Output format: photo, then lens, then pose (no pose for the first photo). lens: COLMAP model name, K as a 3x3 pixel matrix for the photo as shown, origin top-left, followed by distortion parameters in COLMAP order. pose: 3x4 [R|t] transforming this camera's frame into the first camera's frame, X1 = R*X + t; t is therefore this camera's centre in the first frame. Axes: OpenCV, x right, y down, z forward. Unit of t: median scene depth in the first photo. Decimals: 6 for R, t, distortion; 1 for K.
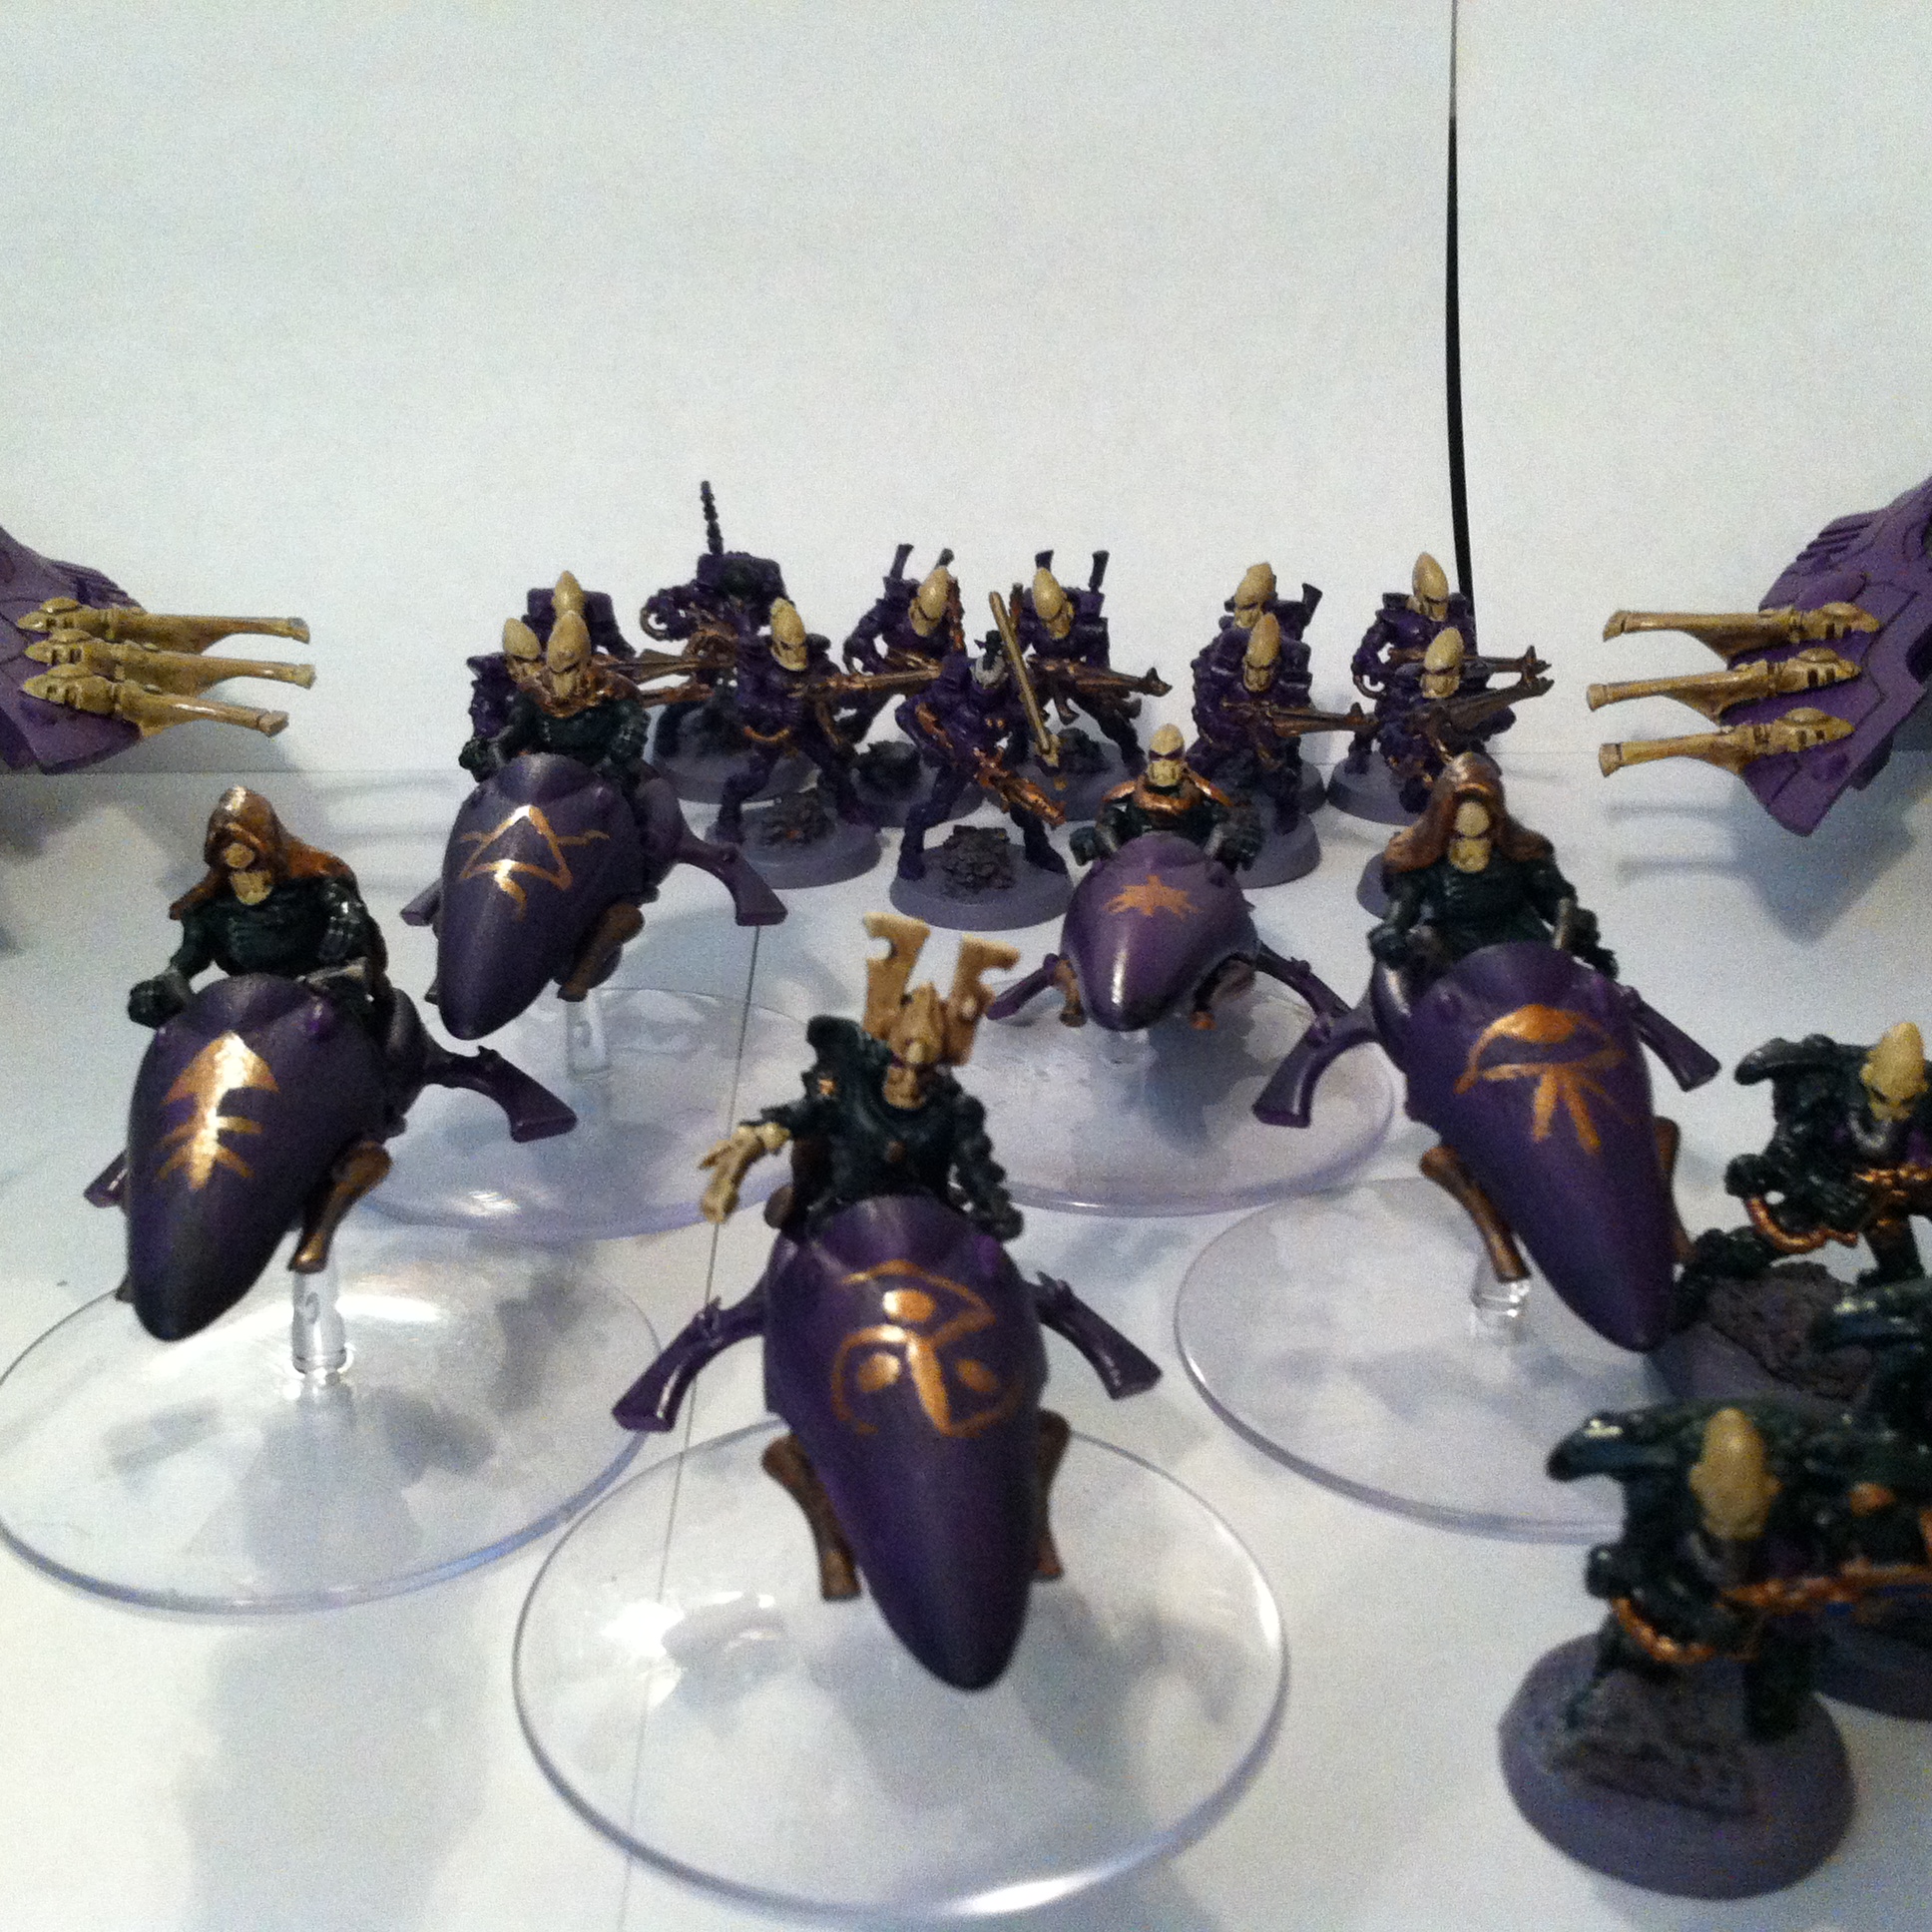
lens RADIAL K [[2548.3, 0, 958.9], [0, 2548.3, 966.6], [0, 0, 1]] dist [0.013966, 0.000000]
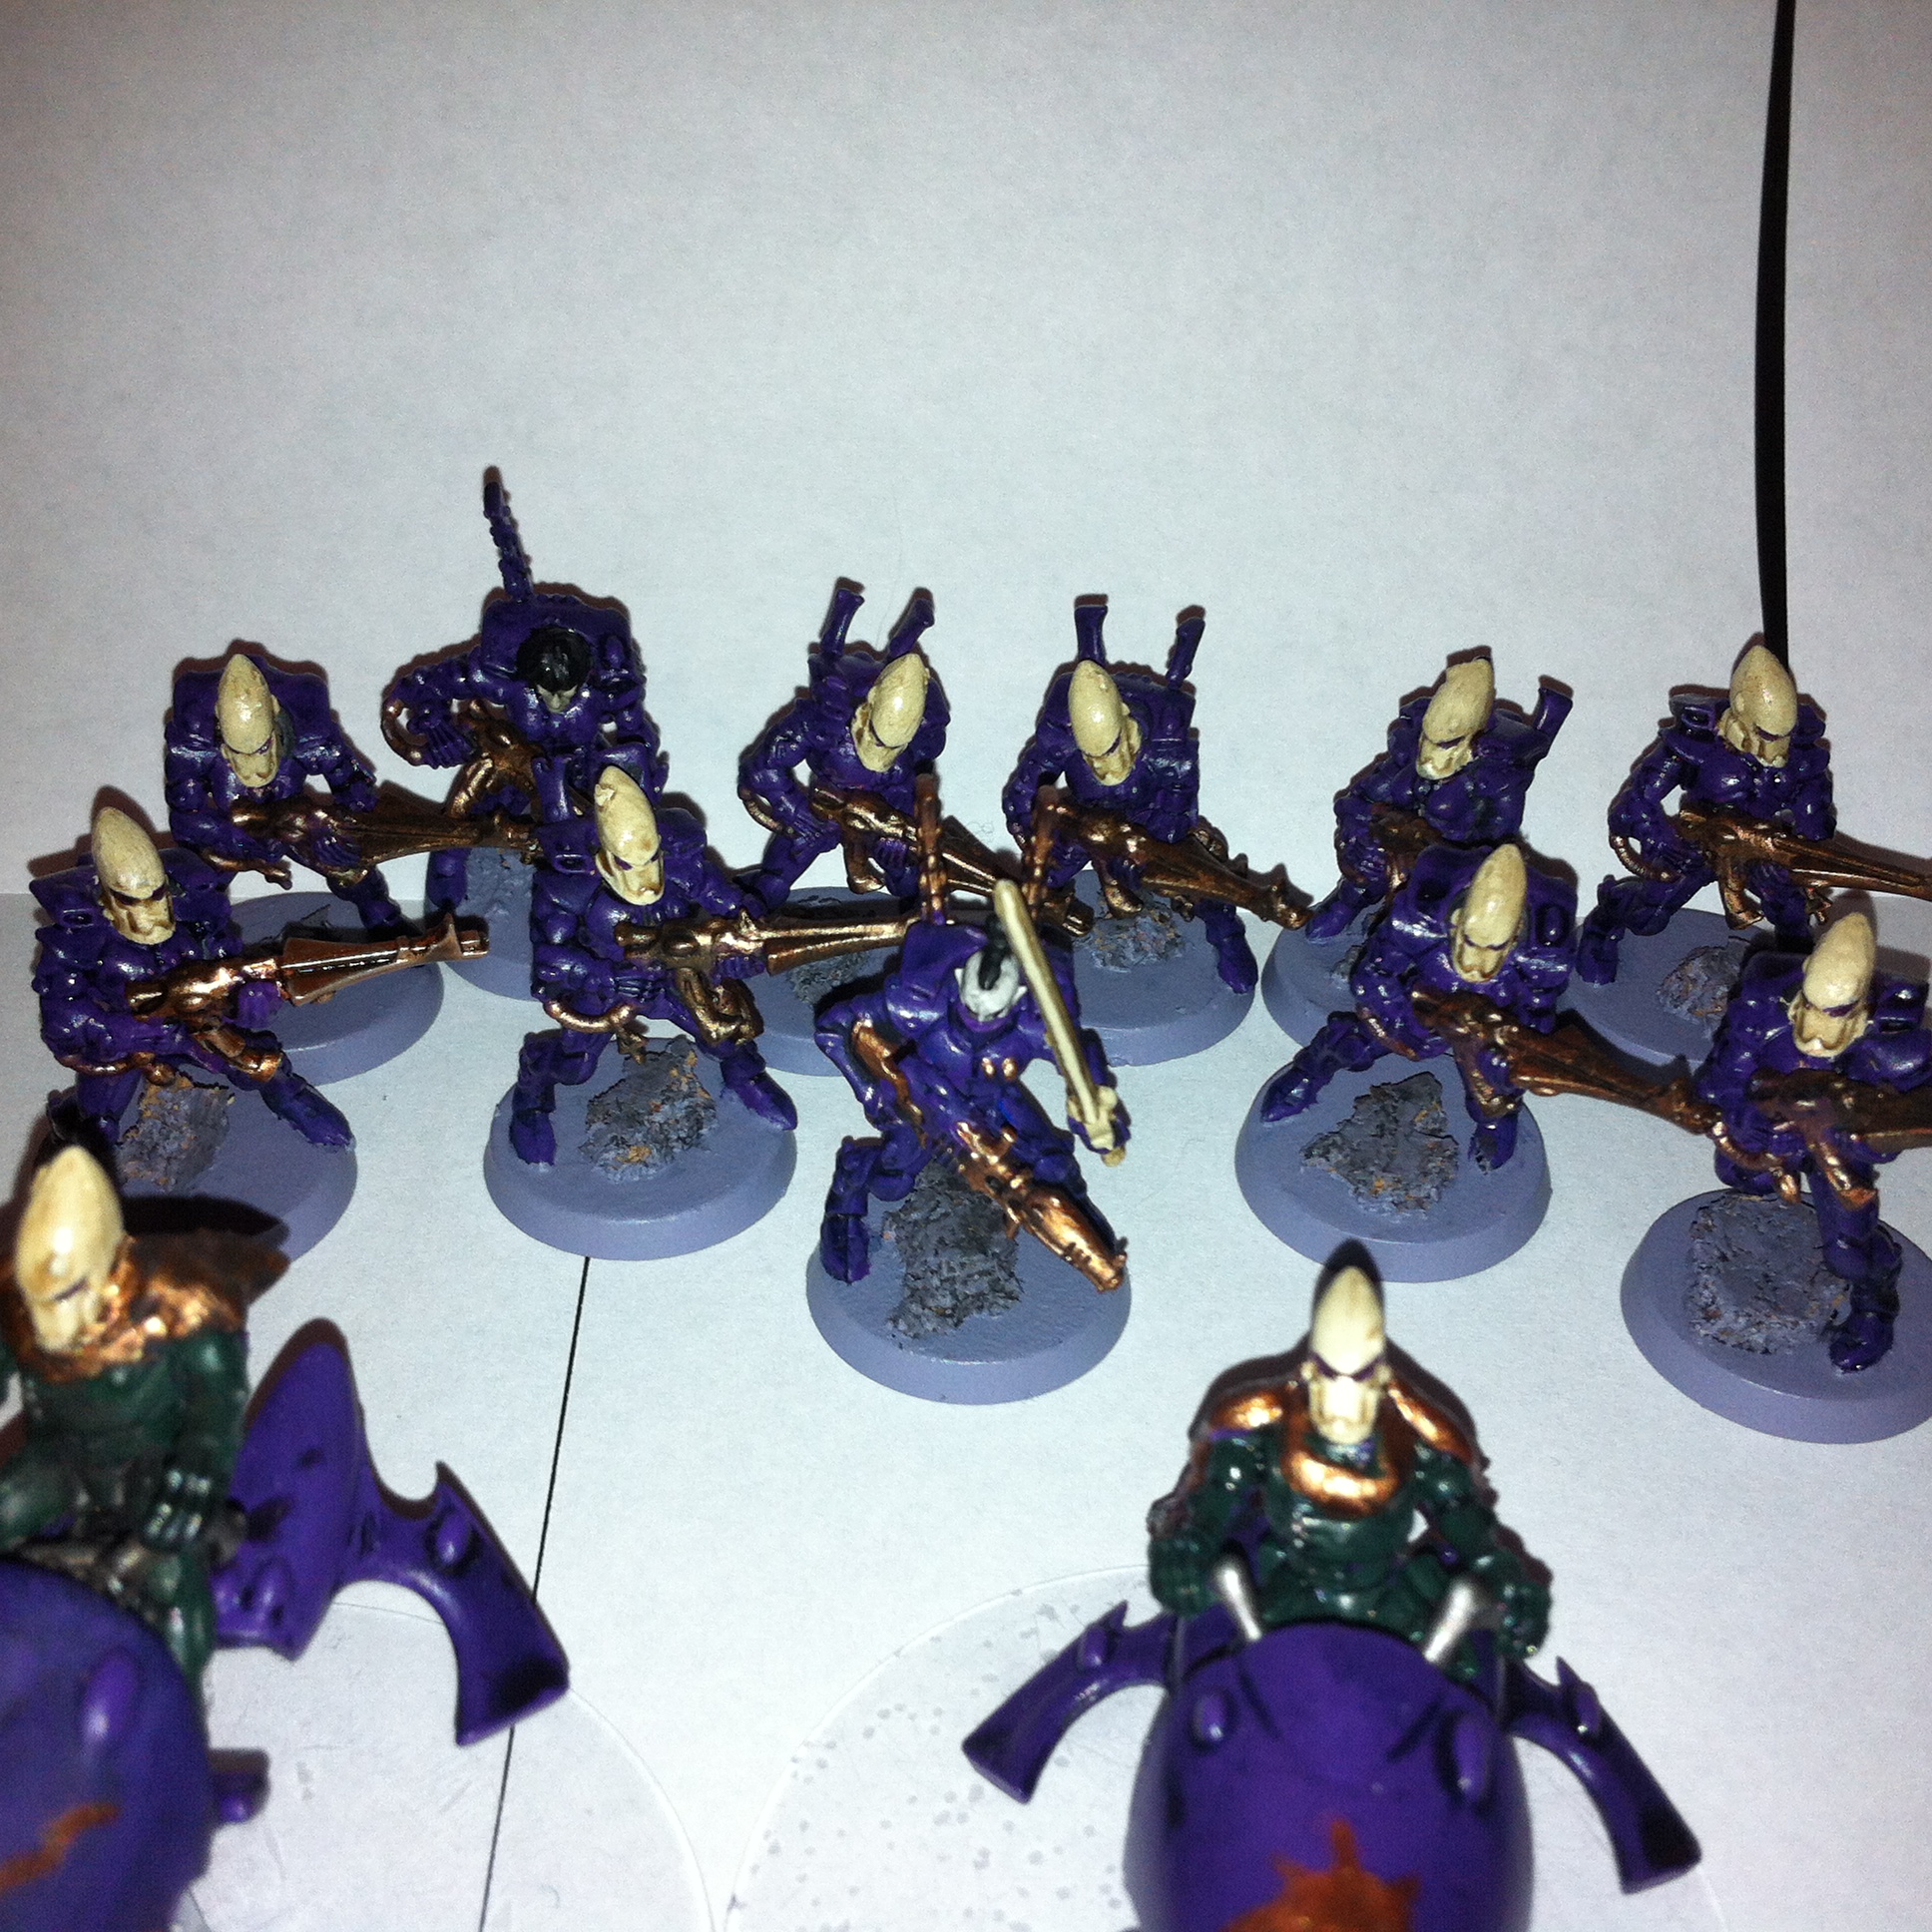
lens RADIAL K [[2548.3, 0, 1001.9], [0, 2548.3, 961.7], [0, 0, 1]] dist [0.013966, 0.000000]
pose [[0.999297, 0.023477, 0.029217, -0.001605], [-0.029132, 0.976980, 0.211330, -0.207043], [-0.023584, -0.212033, 0.976978, 0.428486]]
